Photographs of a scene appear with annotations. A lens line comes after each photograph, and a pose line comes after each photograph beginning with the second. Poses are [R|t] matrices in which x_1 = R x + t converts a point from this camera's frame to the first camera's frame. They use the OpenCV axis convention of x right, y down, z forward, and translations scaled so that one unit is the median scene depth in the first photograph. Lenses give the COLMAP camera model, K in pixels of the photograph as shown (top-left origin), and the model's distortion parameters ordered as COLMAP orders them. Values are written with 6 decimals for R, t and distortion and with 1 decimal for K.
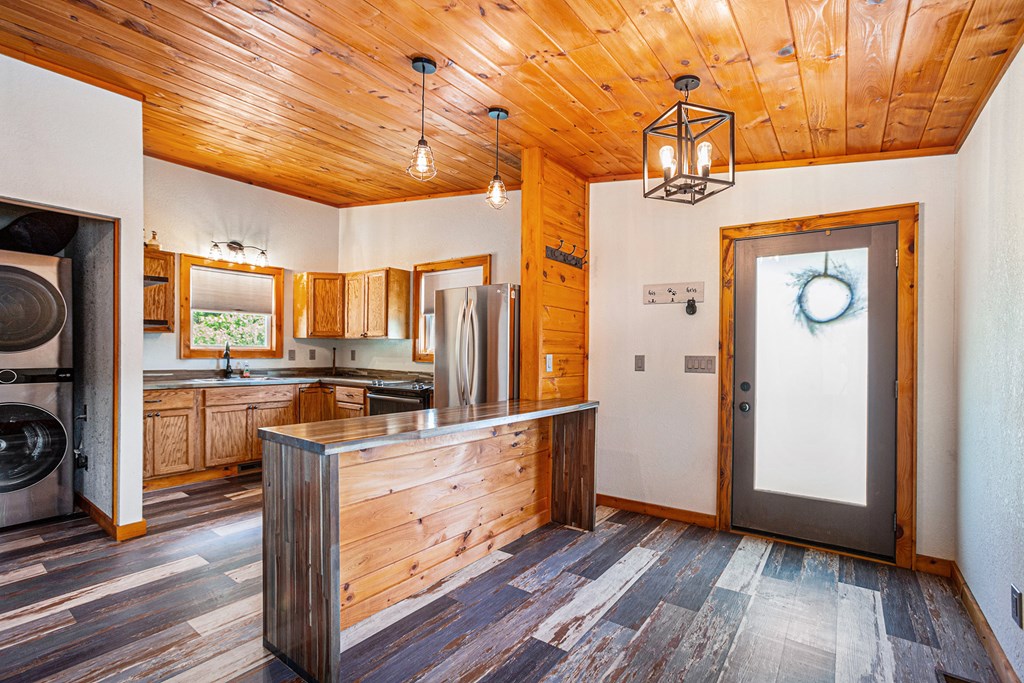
lens RADIAL K [[478.0, 0, 513.4], [0, 478.0, 348.7], [0, 0, 1]] dist [-0.076616, 0.030922]
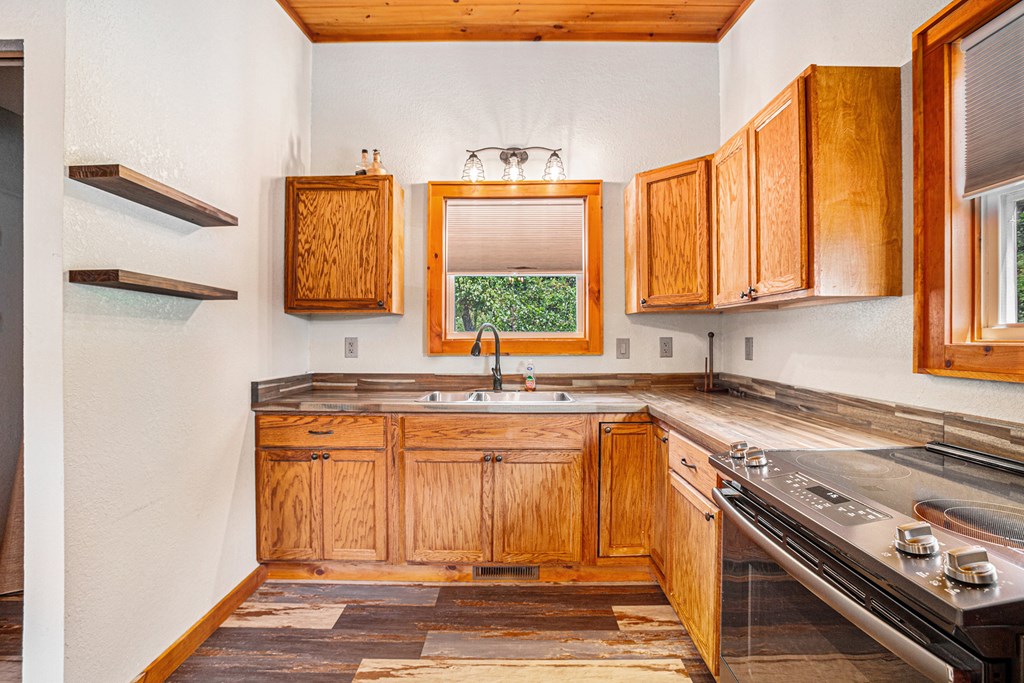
lens RADIAL K [[478.0, 0, 513.4], [0, 478.0, 348.7], [0, 0, 1]] dist [-0.076616, 0.030922]
pose [[0.581373, 0.002302, -0.813634, -0.130789], [0.015866, 0.999774, 0.014165, 0.005281], [0.813483, -0.021145, 0.581205, 0.661539]]
